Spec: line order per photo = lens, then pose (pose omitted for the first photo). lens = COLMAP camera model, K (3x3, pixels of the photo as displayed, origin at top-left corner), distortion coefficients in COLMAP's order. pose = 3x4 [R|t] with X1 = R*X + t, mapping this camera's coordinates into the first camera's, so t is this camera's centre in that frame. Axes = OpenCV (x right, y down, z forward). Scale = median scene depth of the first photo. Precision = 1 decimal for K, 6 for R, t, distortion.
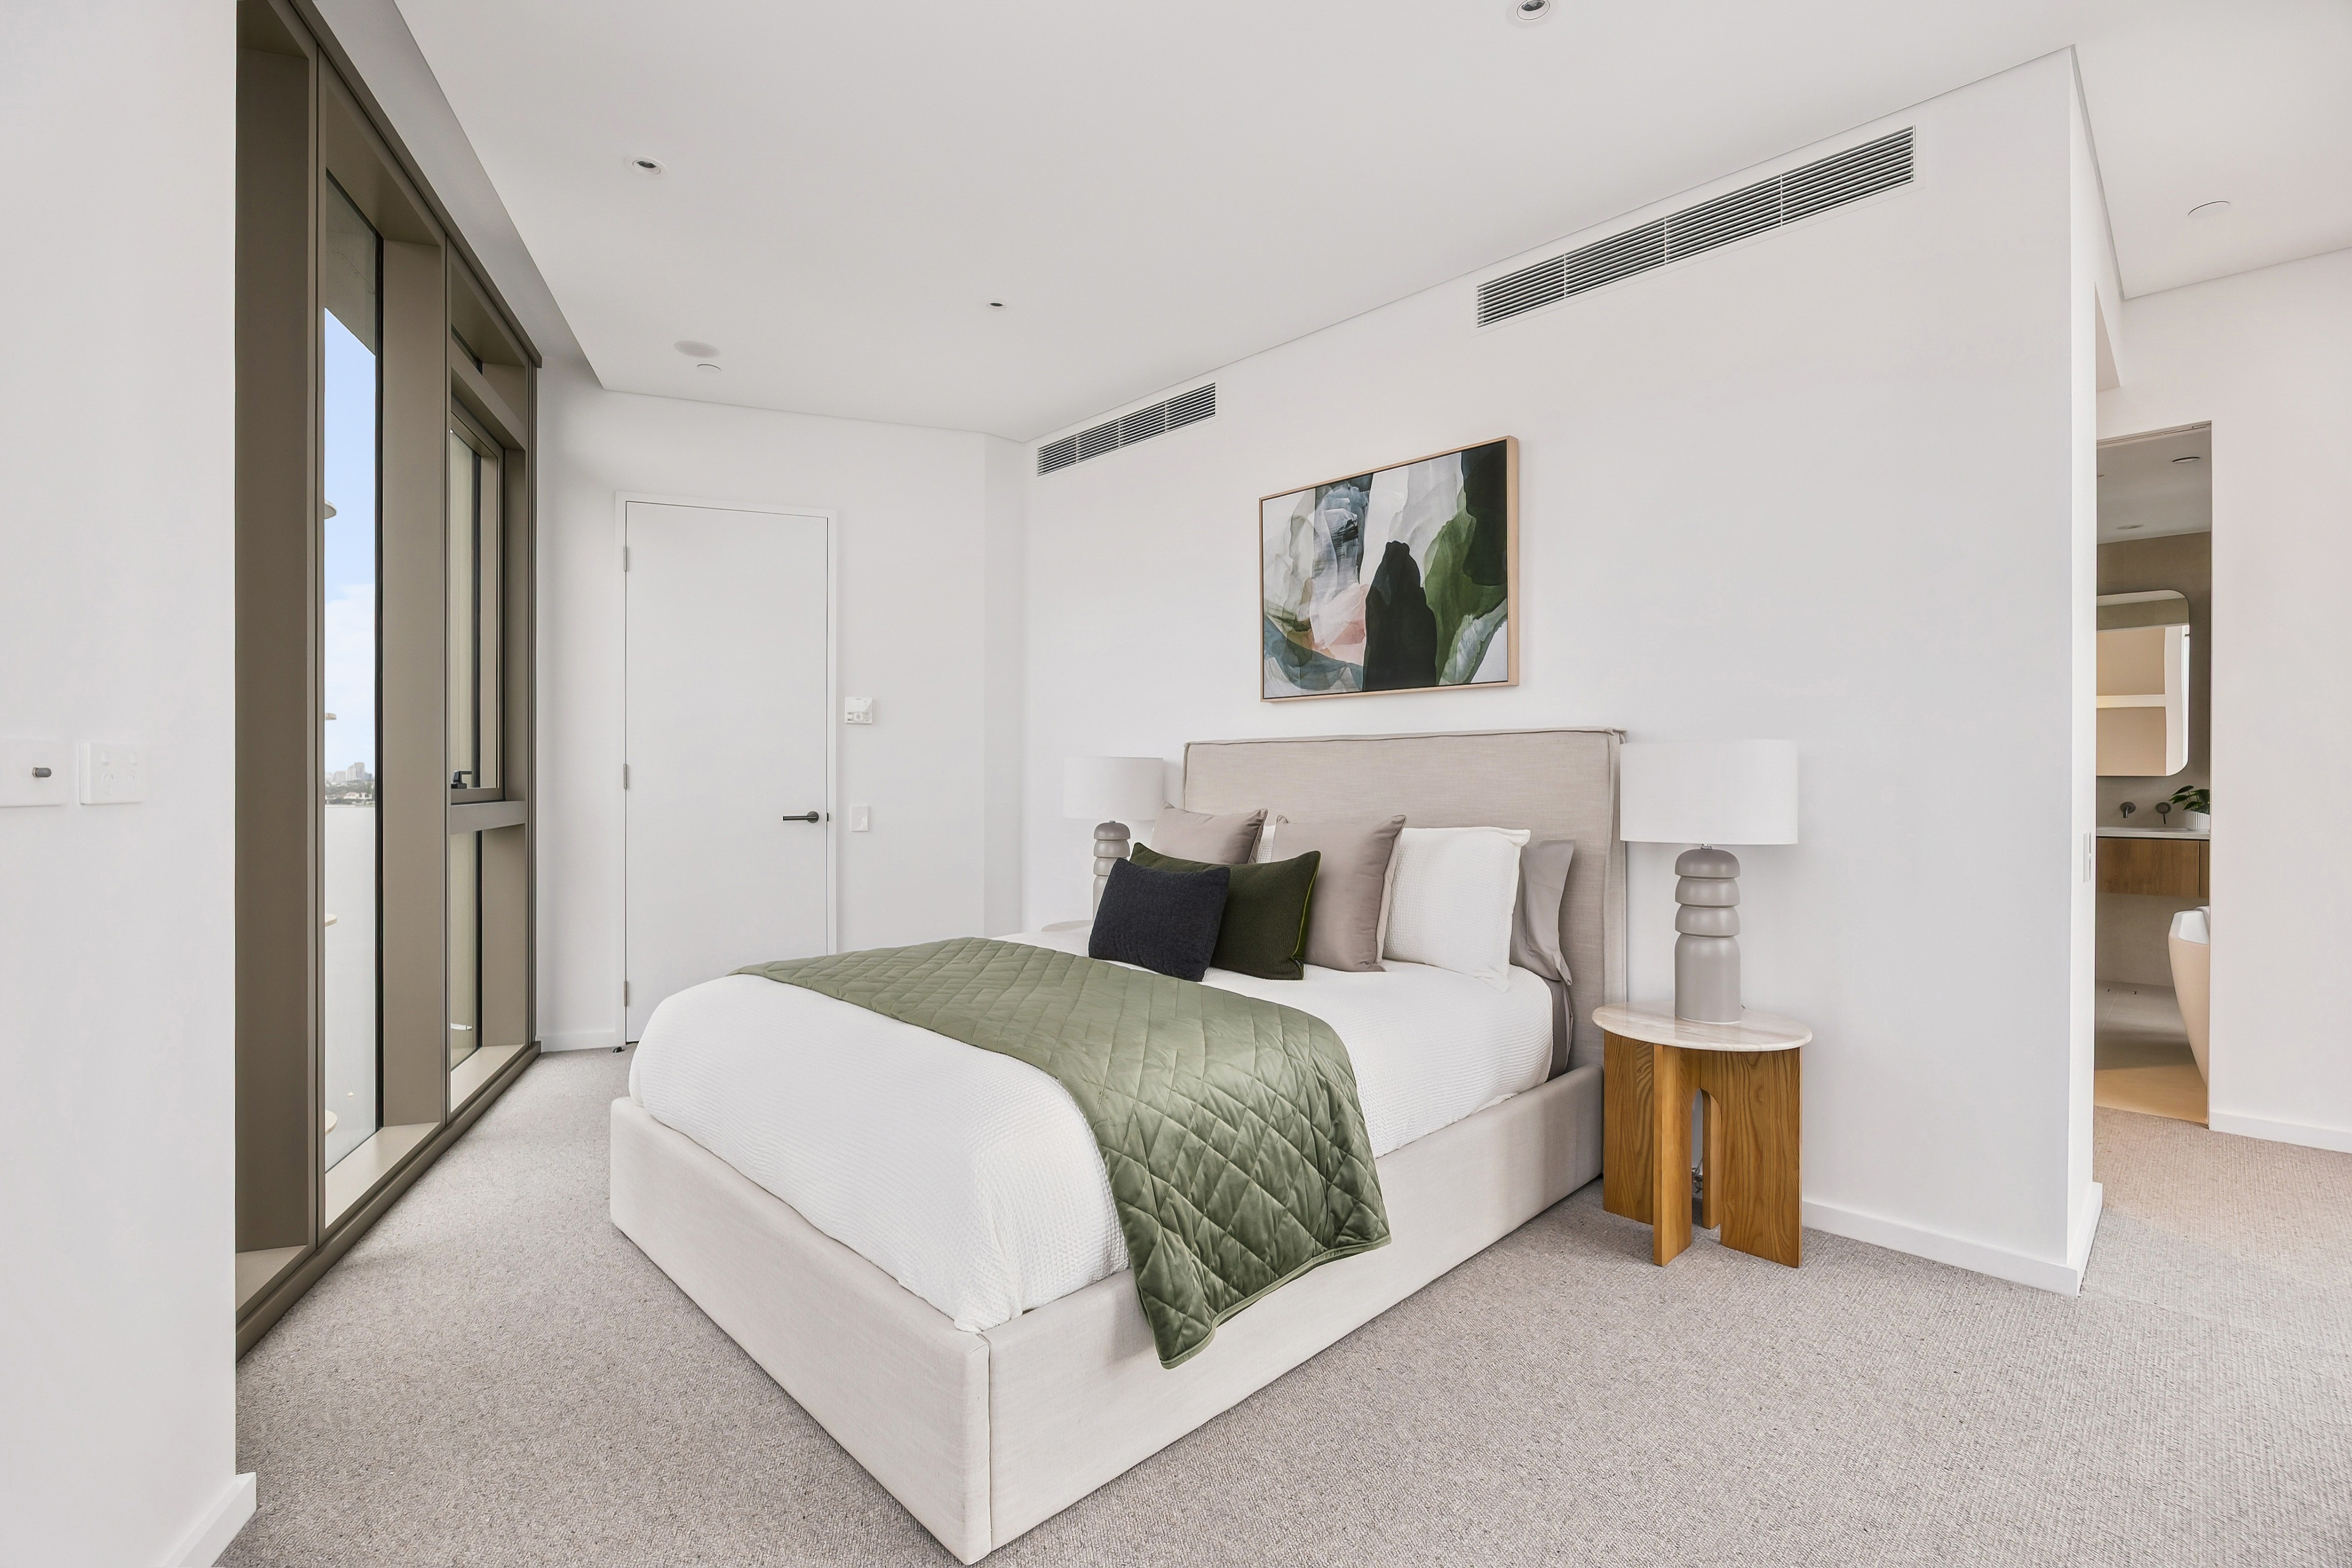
lens RADIAL K [[1030.4, 0, 1179.3], [0, 1030.4, 779.3], [0, 0, 1]] dist [-0.000649, -0.000101]
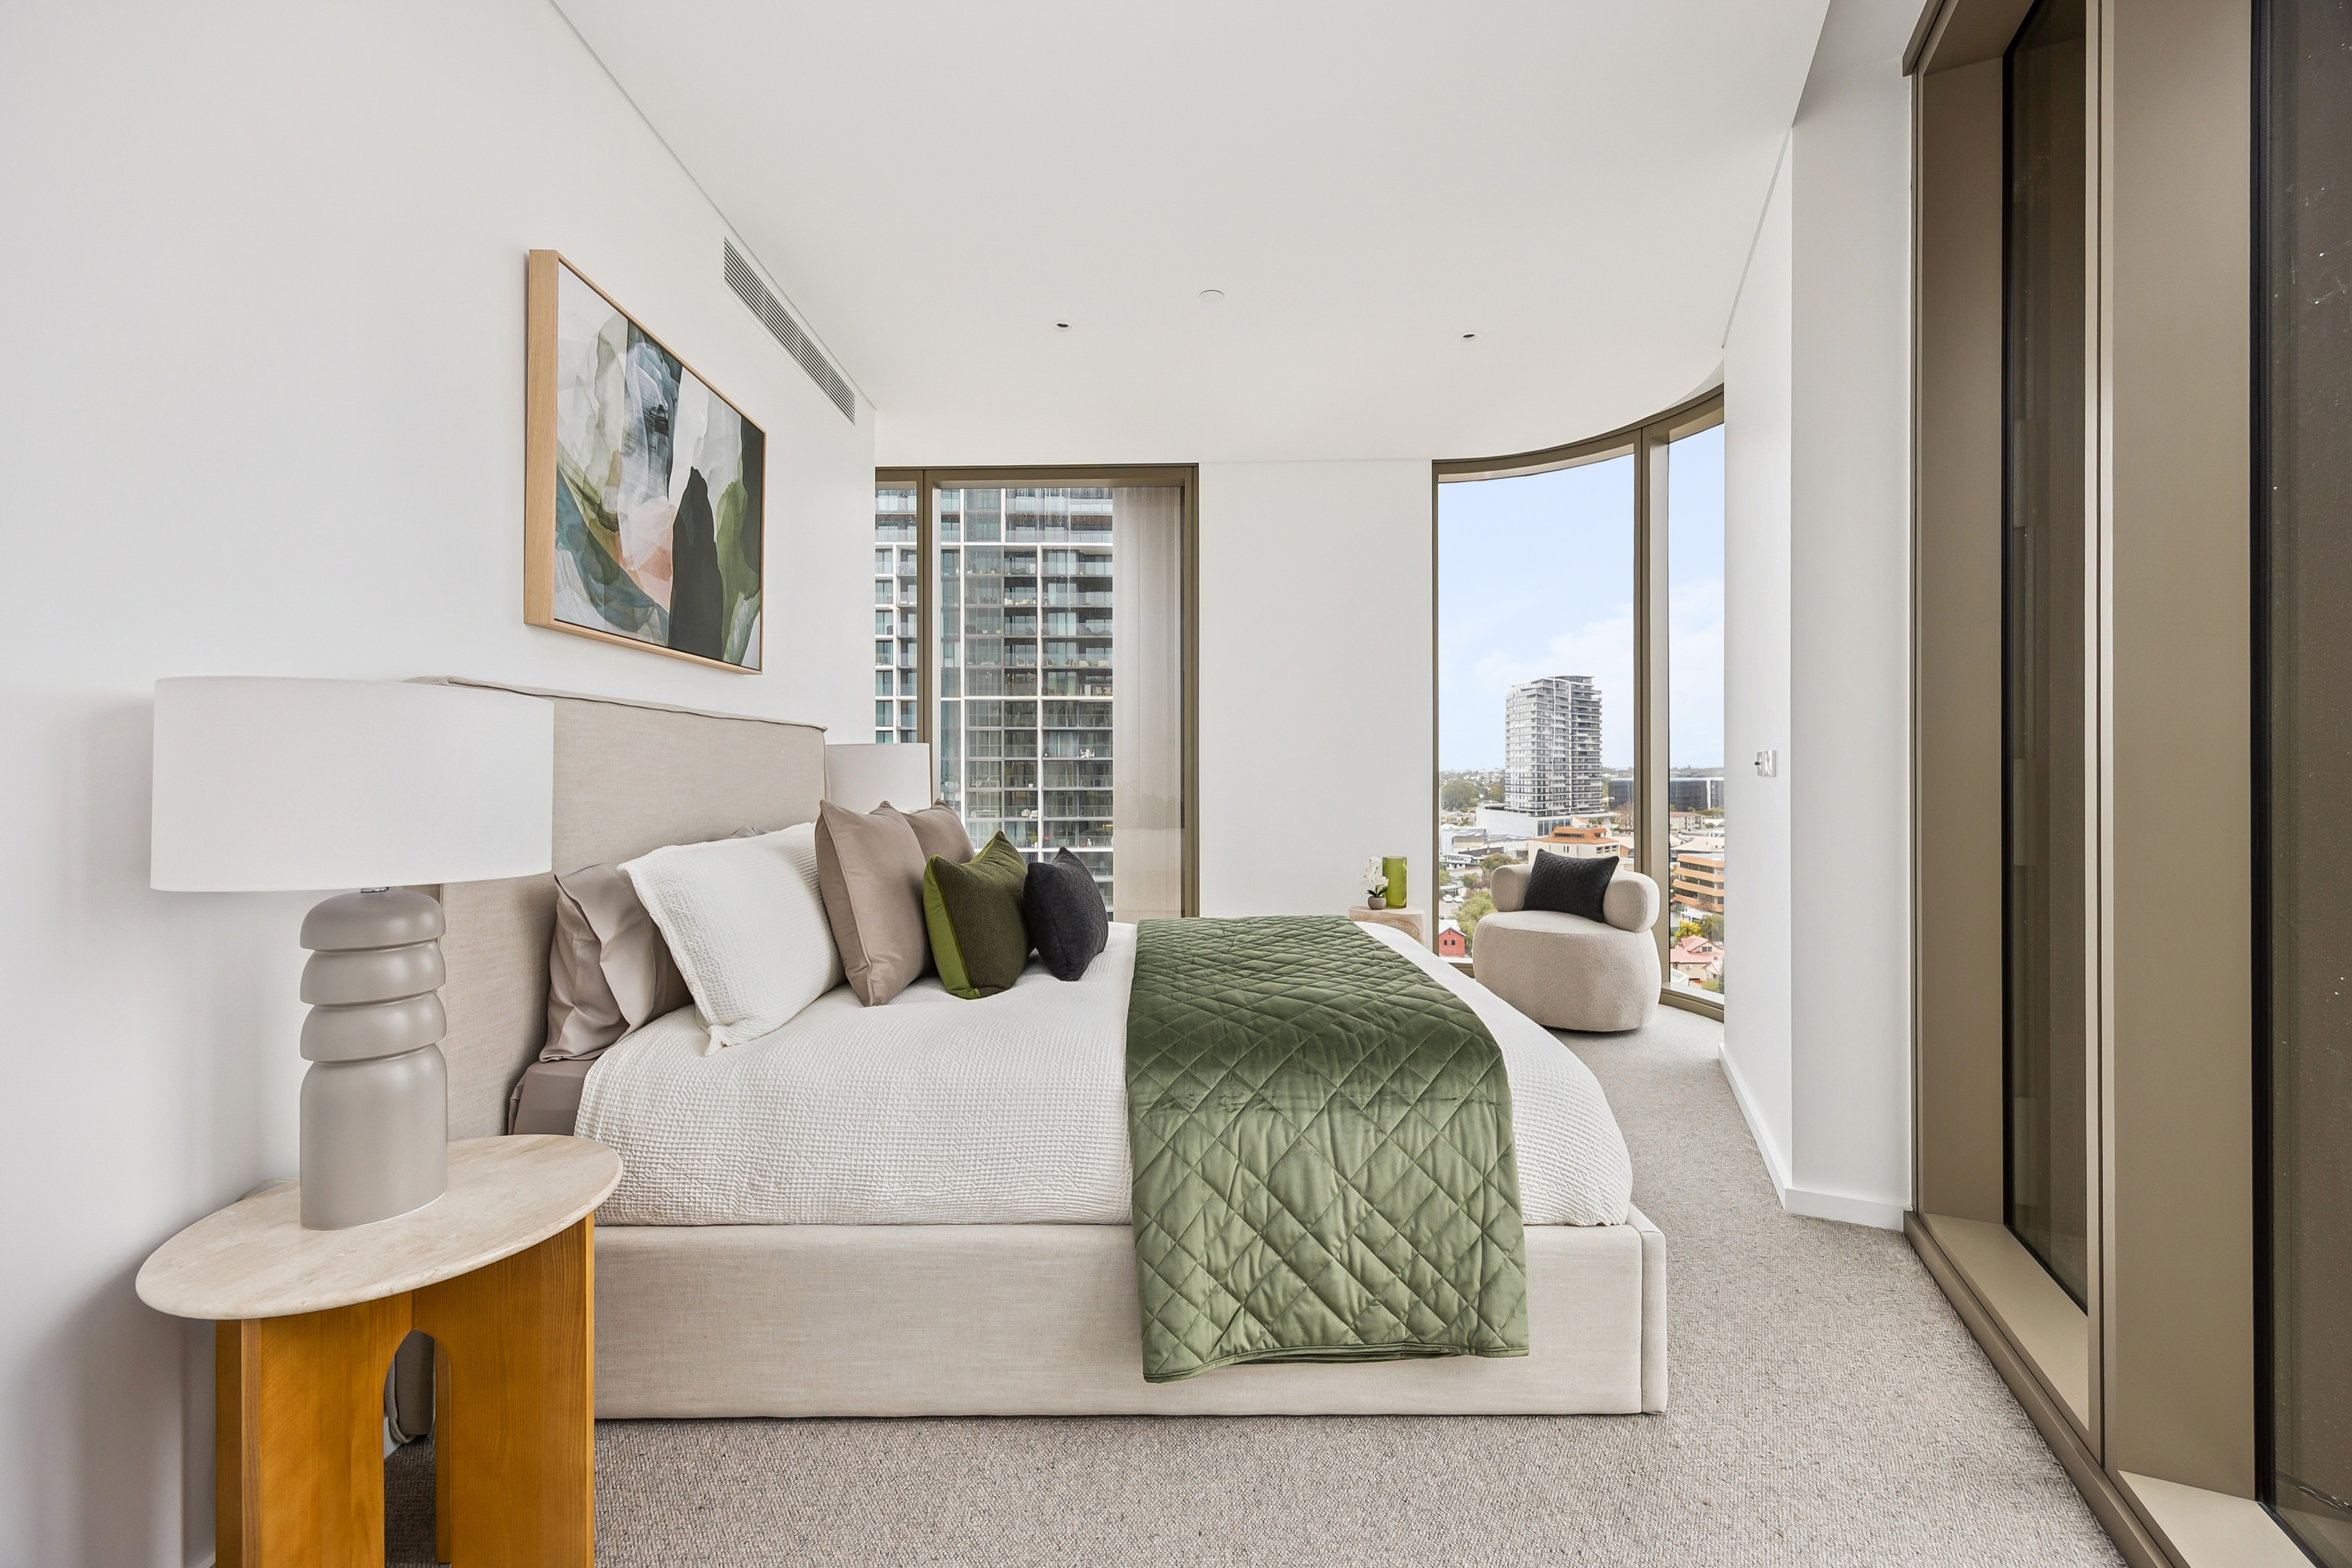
lens RADIAL K [[952.6, 0, 1173.4], [0, 952.6, 775.0], [0, 0, 1]] dist [0.005989, -0.000332]
pose [[-0.724734, -0.001153, 0.689028, -0.535950], [0.002145, 0.999990, 0.003929, 0.003870], [-0.689025, 0.004326, -0.724724, 1.202679]]
